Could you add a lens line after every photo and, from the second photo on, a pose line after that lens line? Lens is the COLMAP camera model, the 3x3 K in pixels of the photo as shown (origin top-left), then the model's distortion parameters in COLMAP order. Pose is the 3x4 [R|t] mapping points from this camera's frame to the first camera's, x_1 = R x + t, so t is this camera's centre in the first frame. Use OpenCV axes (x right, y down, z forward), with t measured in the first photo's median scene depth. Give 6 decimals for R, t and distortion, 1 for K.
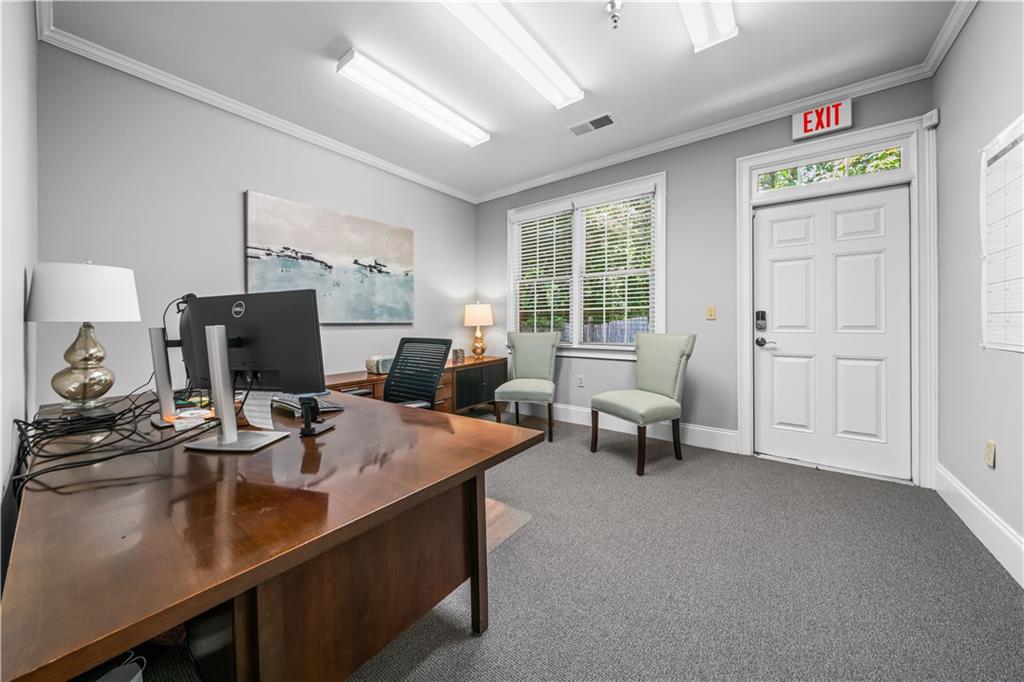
lens RADIAL K [[354.5, 0, 512.6], [0, 354.5, 322.5], [0, 0, 1]] dist [-0.008838, 0.000289]
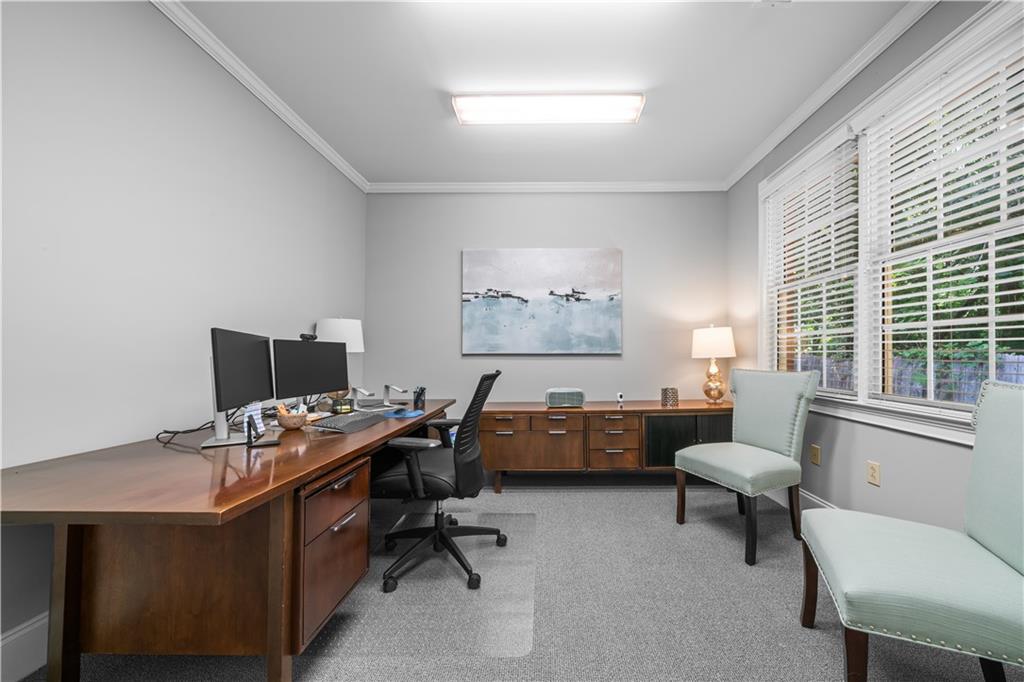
lens RADIAL K [[354.5, 0, 521.5], [0, 354.5, 346.4], [0, 0, 1]] dist [-0.008838, 0.000289]
pose [[0.596732, -0.011450, -0.802359, 0.307737], [-0.002062, 0.999873, -0.015802, -0.002848], [0.802438, 0.011084, 0.596632, 0.322132]]
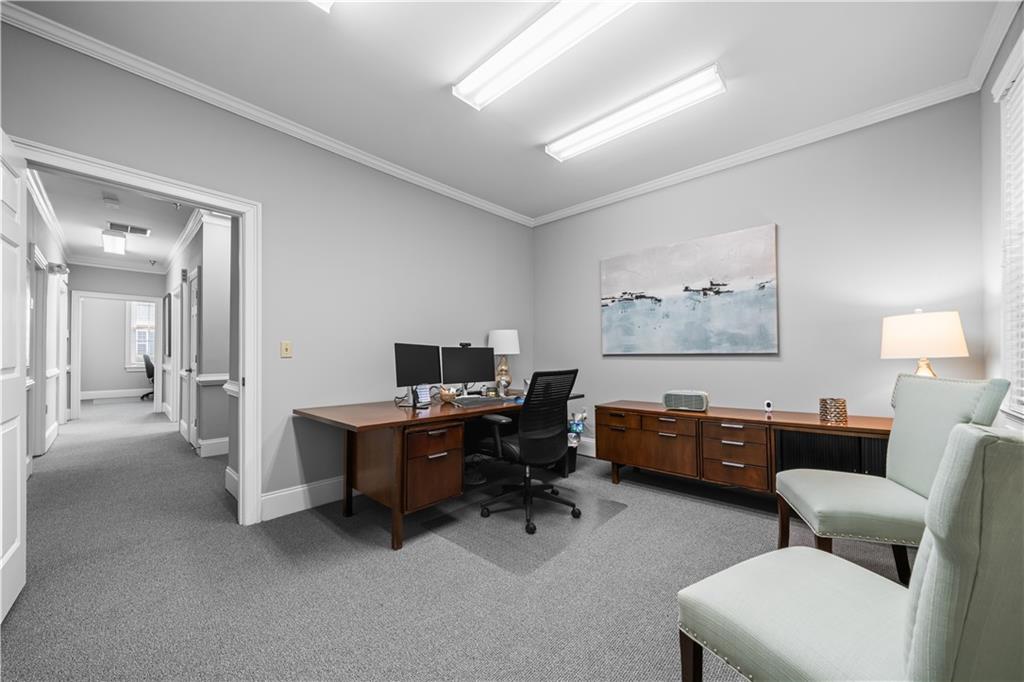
lens RADIAL K [[365.5, 0, 517.5], [0, 365.5, 348.7], [0, 0, 1]] dist [-0.007535, -0.000086]
pose [[-0.080676, -0.008854, -0.996701, 0.550869], [0.010489, 0.999898, -0.009731, -0.006896], [0.996685, -0.011240, -0.080574, 0.611633]]
